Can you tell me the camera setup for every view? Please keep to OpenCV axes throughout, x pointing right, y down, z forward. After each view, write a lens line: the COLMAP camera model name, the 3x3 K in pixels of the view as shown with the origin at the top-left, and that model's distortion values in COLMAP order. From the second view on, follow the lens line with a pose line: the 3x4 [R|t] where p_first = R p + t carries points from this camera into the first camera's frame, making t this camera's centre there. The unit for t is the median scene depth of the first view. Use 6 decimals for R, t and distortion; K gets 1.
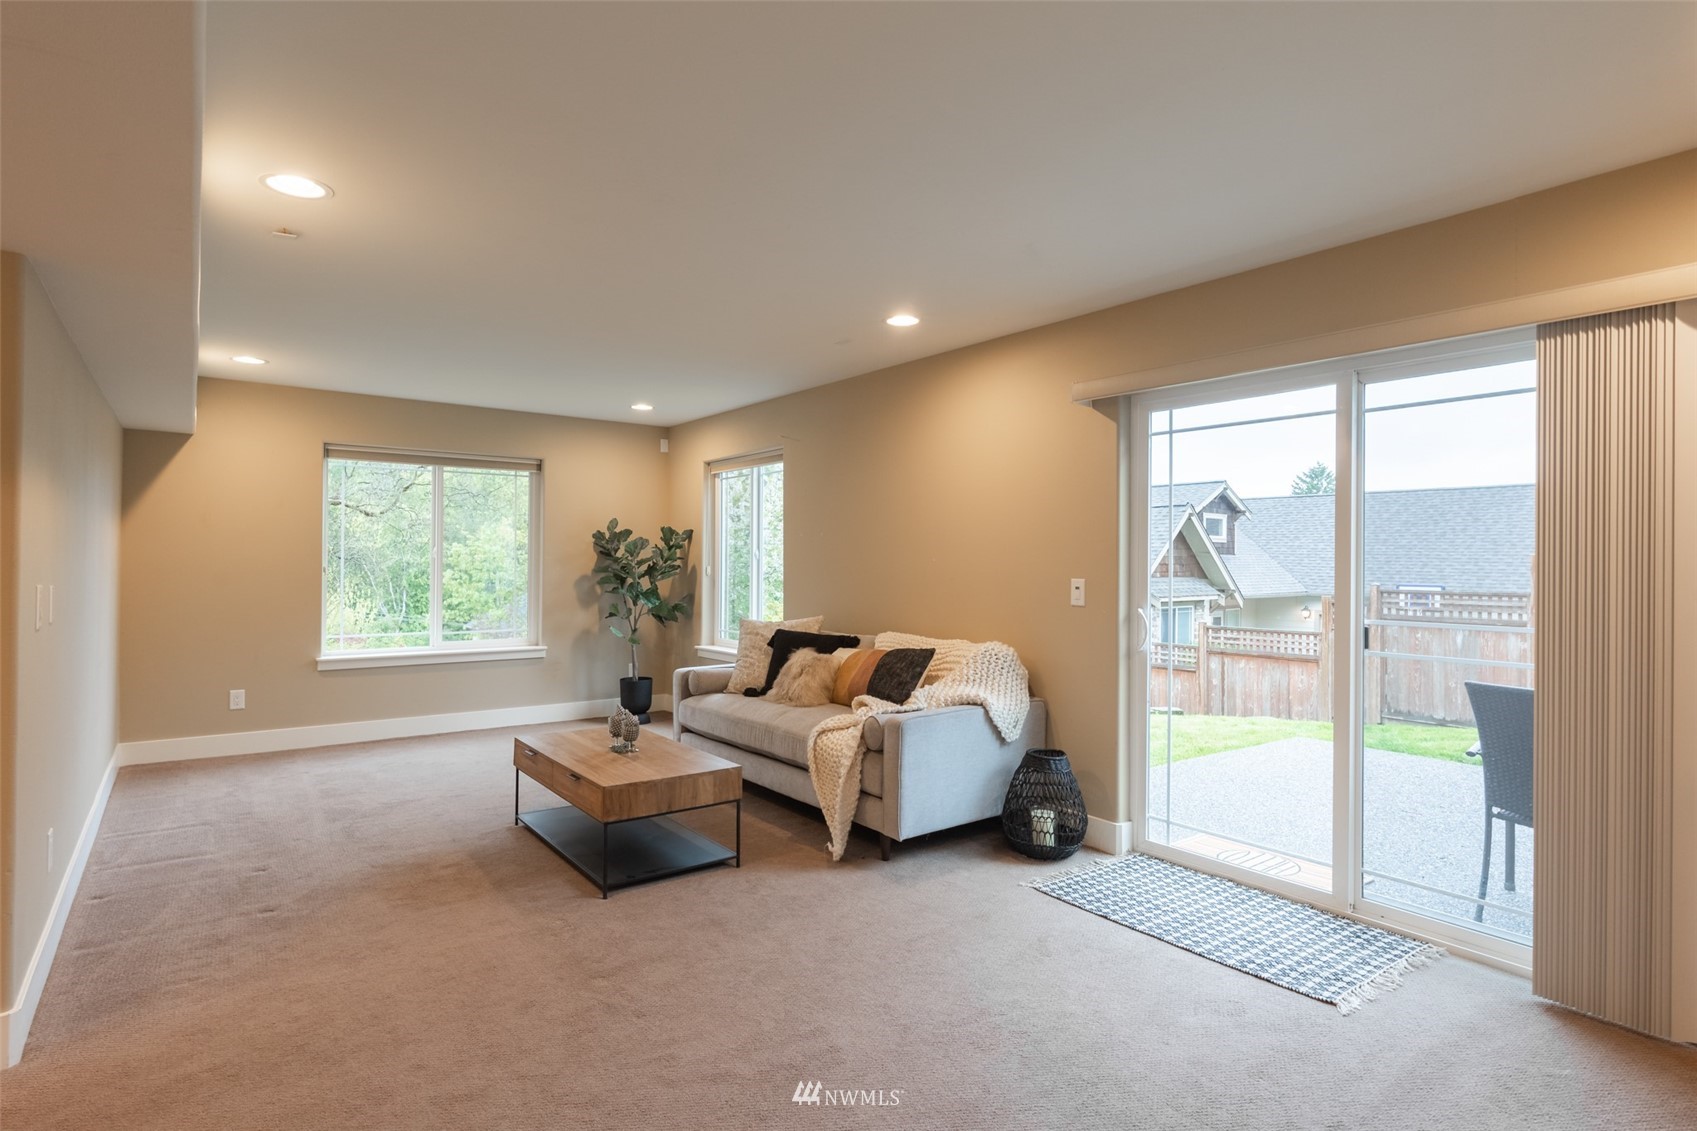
lens RADIAL K [[874.7, 0, 848.5], [0, 874.7, 565.5], [0, 0, 1]] dist [-0.000134, -0.000157]
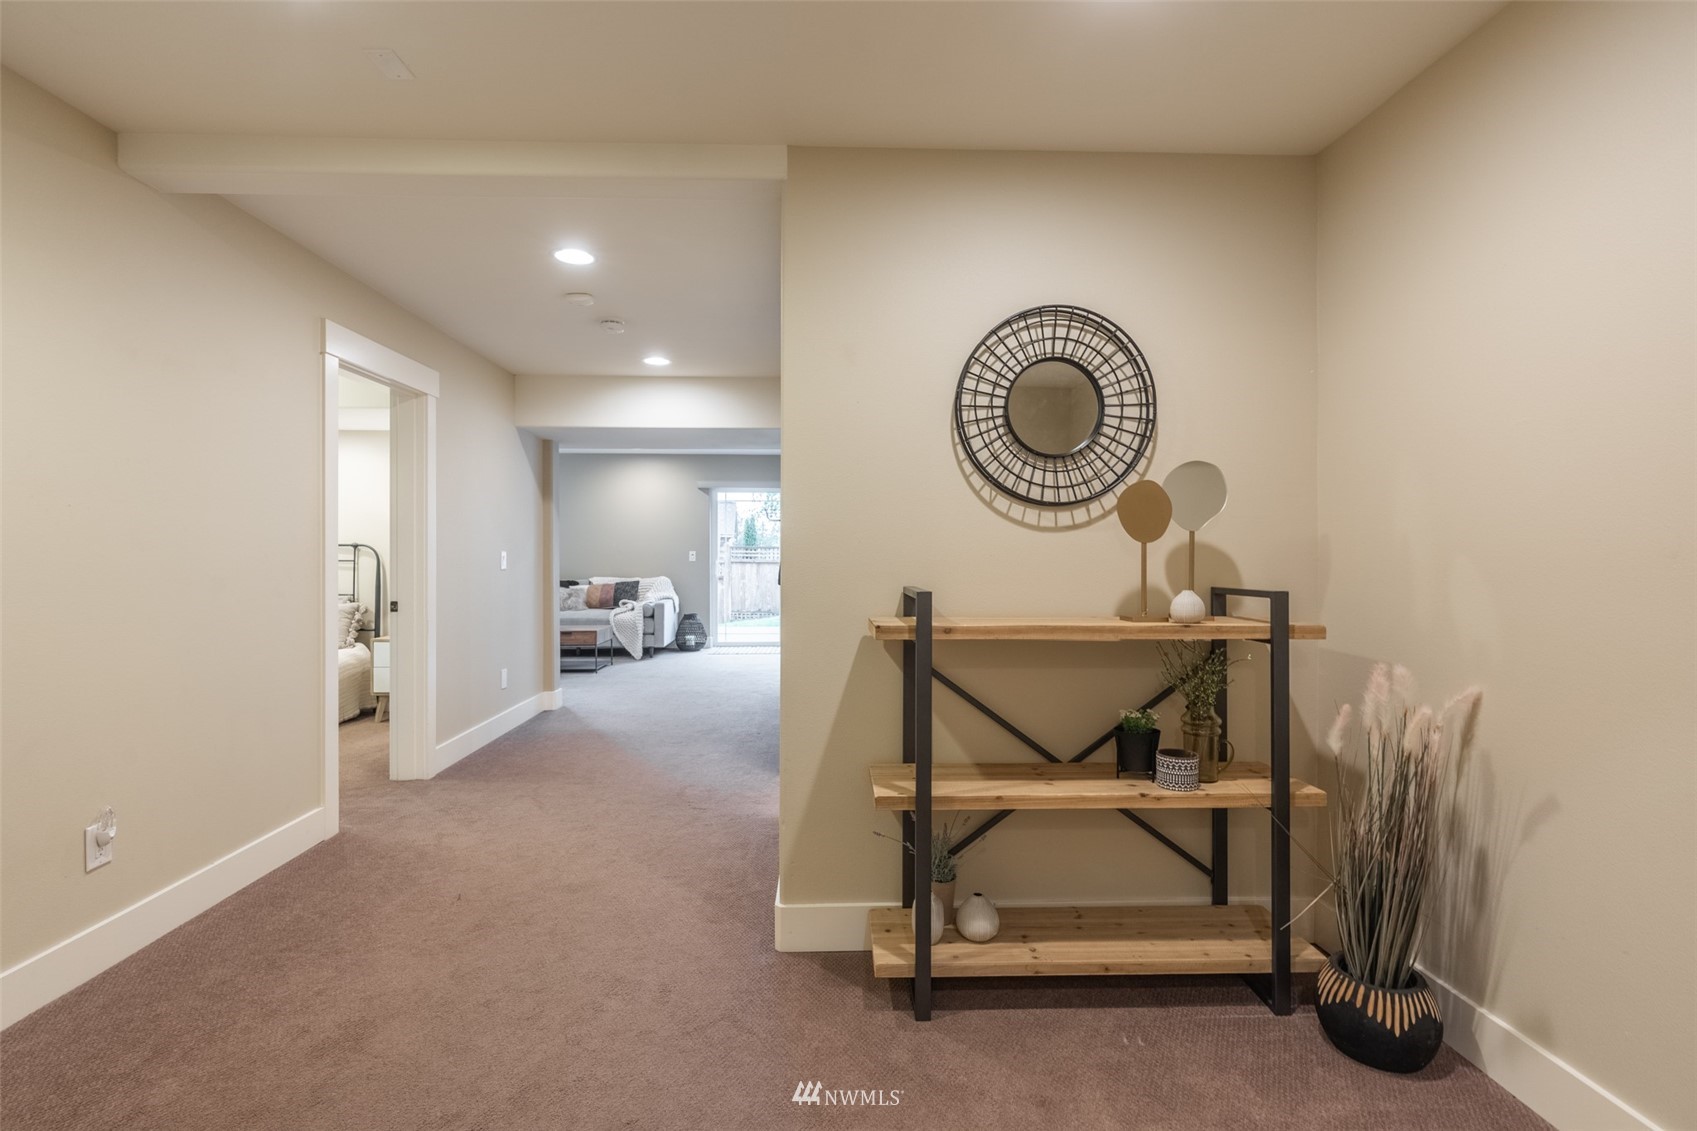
lens RADIAL K [[750.8, 0, 848.5], [0, 750.8, 565.5], [0, 0, 1]] dist [0.023088, 0.000084]
pose [[0.571339, -0.021181, 0.820441, -1.638246], [0.008296, 0.999765, 0.020033, 0.019069], [-0.820673, -0.004639, 0.571380, -0.868260]]
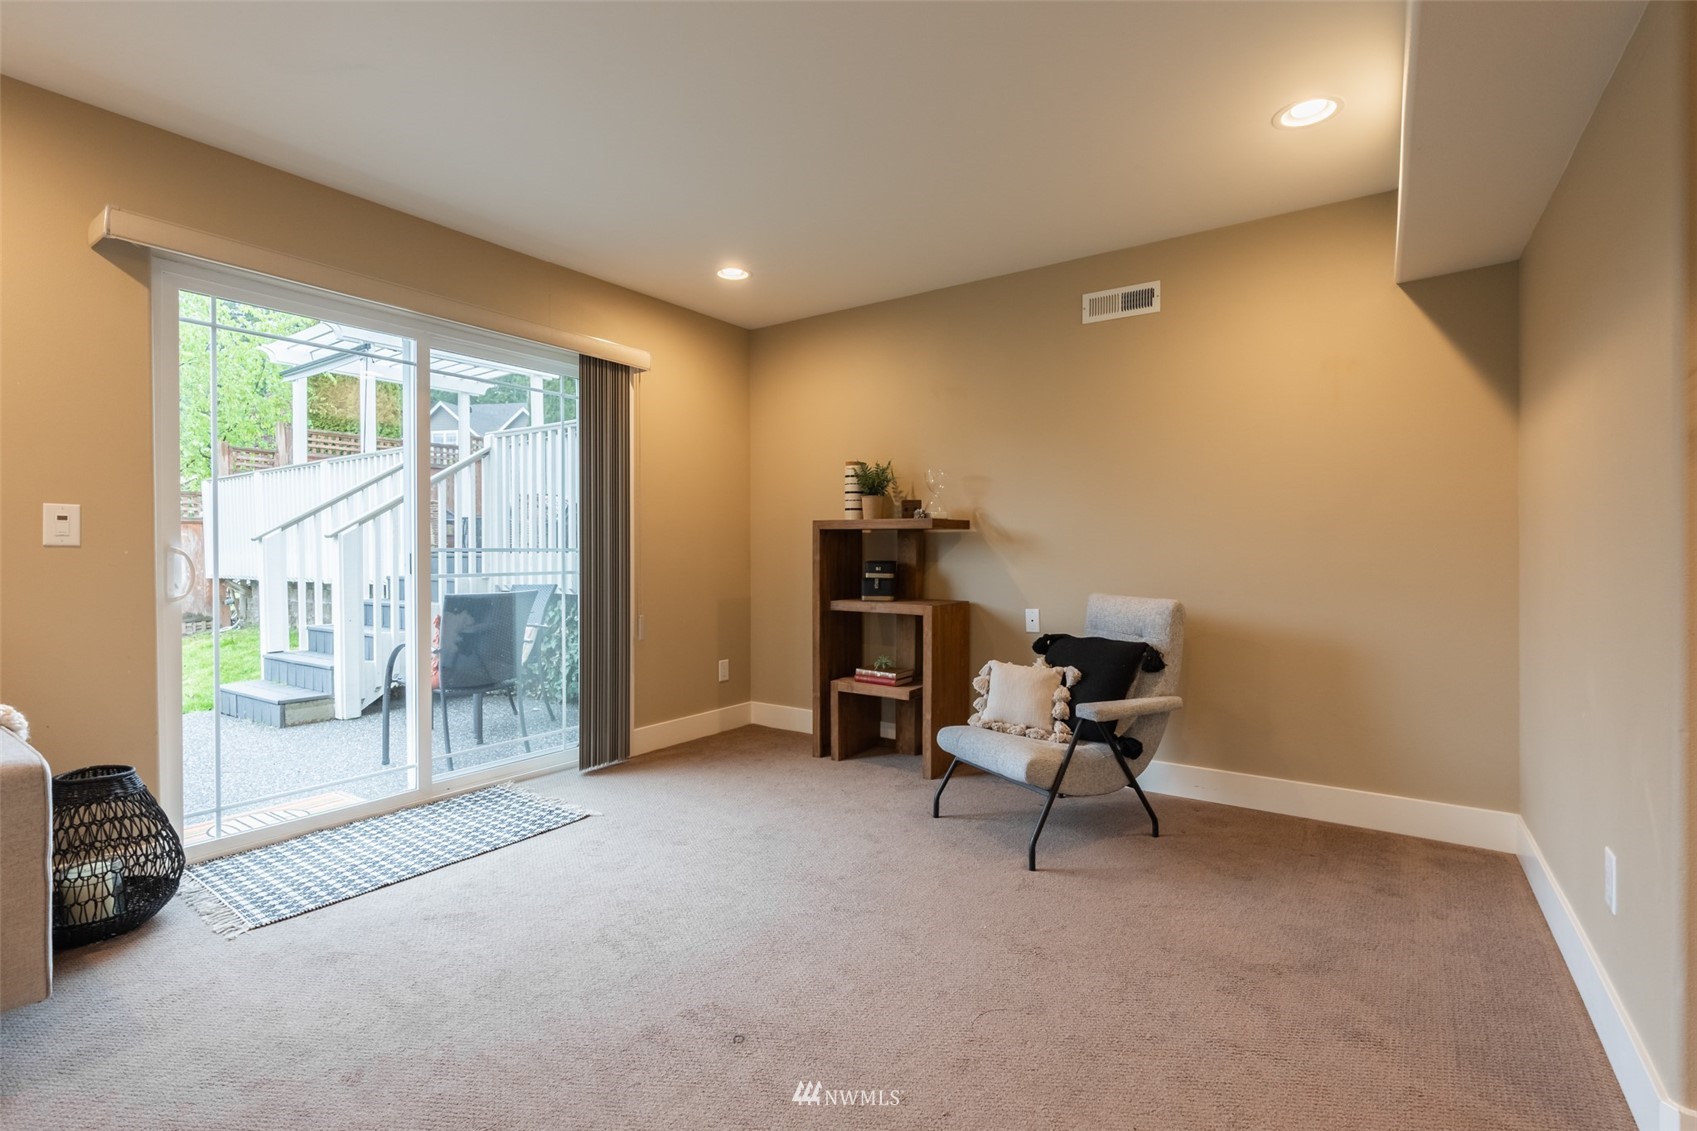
lens RADIAL K [[750.8, 0, 848.5], [0, 750.8, 565.5], [0, 0, 1]] dist [0.023088, 0.000084]
pose [[-0.298179, -0.026566, 0.954140, -0.539115], [-0.000965, 0.999620, 0.027531, 0.053348], [-0.954509, 0.007289, -0.298092, 0.734807]]
